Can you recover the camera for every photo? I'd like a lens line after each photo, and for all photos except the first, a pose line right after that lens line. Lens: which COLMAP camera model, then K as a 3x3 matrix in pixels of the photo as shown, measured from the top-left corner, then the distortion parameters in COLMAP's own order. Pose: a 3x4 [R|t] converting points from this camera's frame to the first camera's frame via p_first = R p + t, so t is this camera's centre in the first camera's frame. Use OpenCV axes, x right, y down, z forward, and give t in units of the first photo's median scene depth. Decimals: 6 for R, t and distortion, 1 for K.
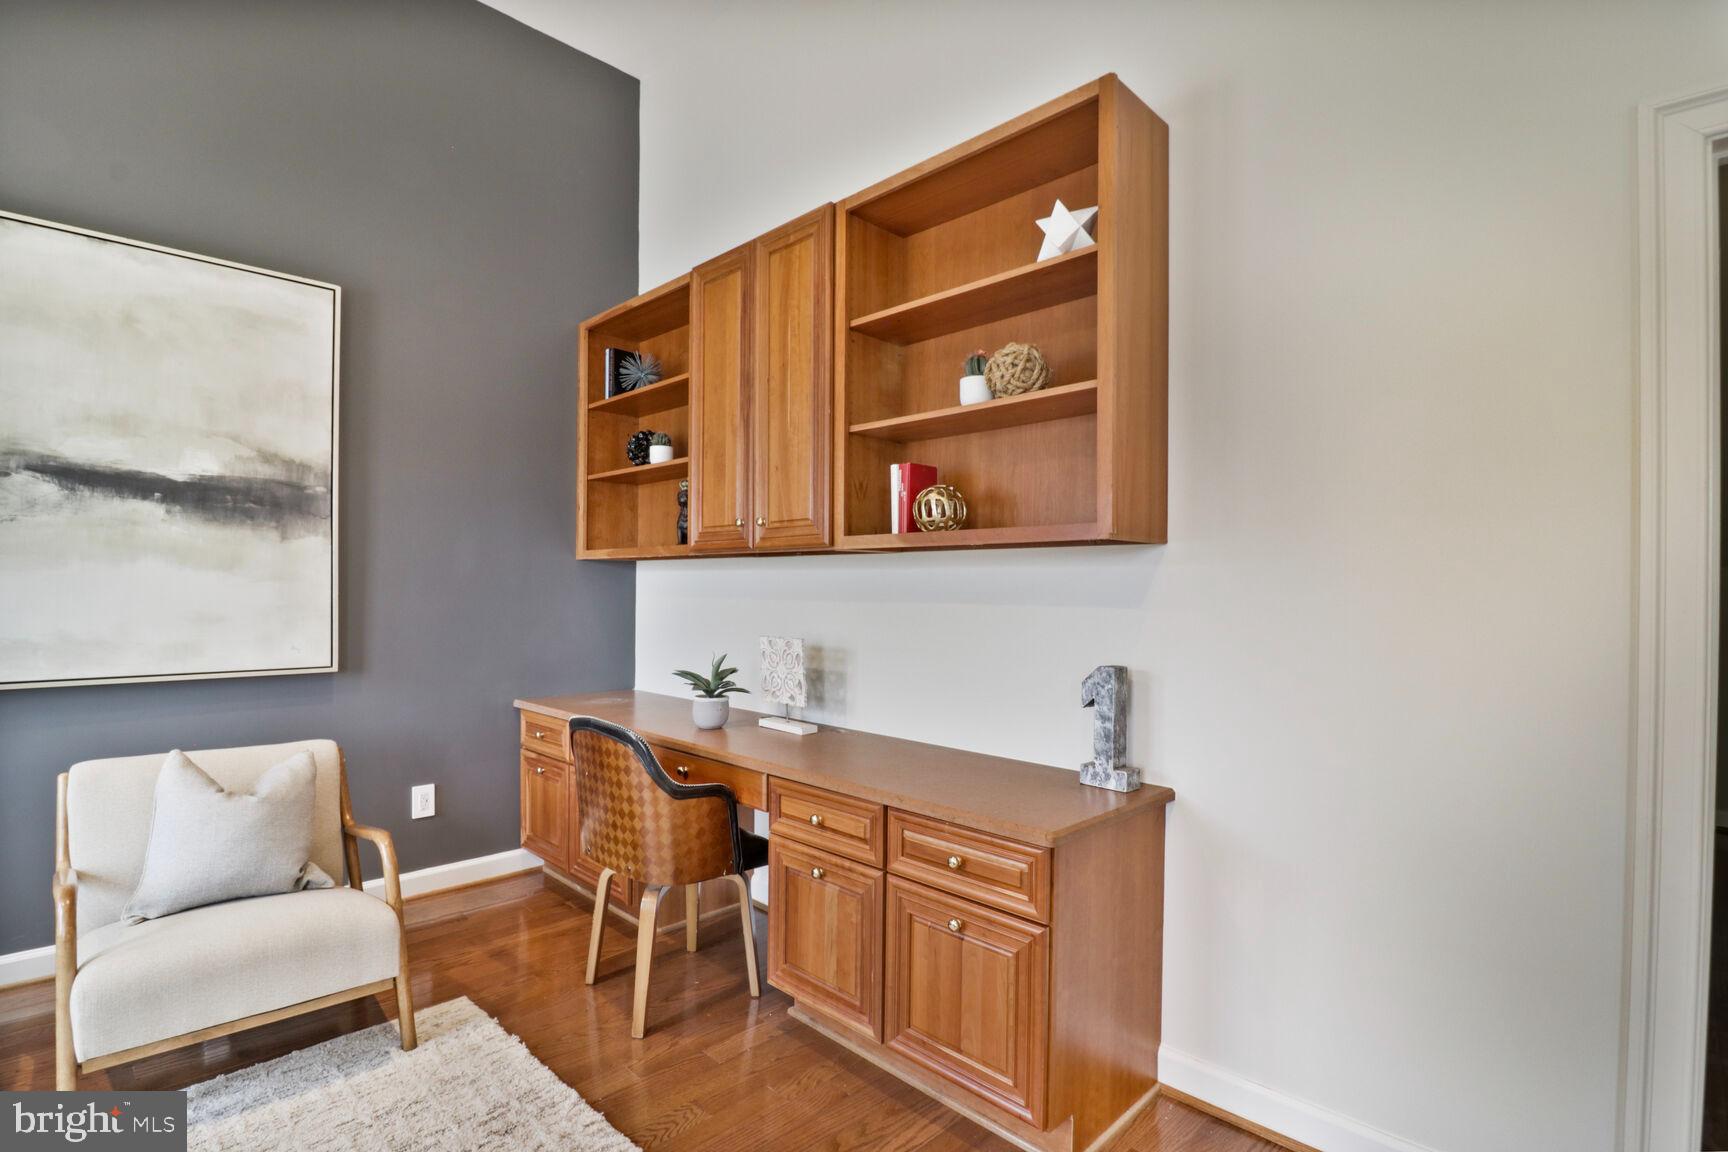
lens RADIAL K [[831.5, 0, 864.0], [0, 831.5, 590.2], [0, 0, 1]] dist [-0.004841, -0.004291]
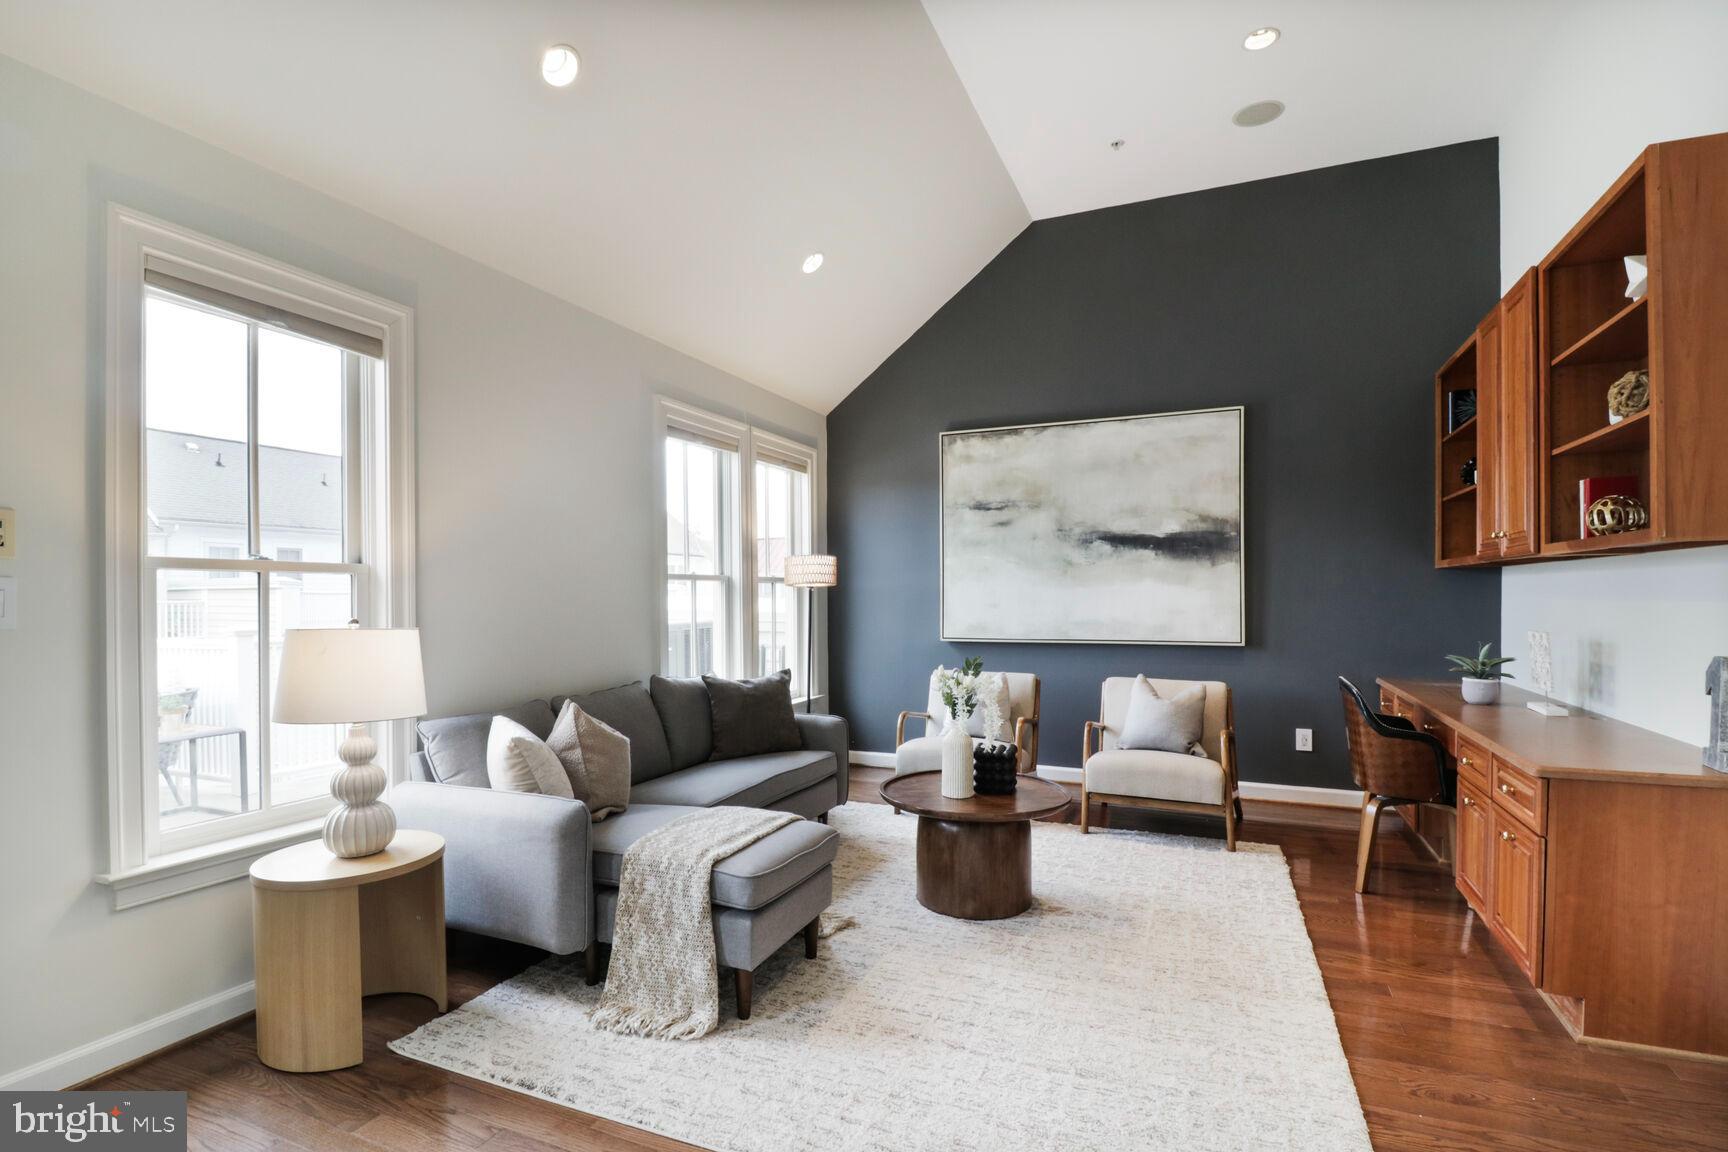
lens RADIAL K [[831.5, 0, 863.5], [0, 831.5, 590.1], [0, 0, 1]] dist [-0.004841, -0.004291]
pose [[0.375455, -0.017595, -0.926673, 0.679142], [0.007927, 0.999844, -0.015773, 0.010805], [0.926807, -0.001424, 0.375536, -0.335755]]
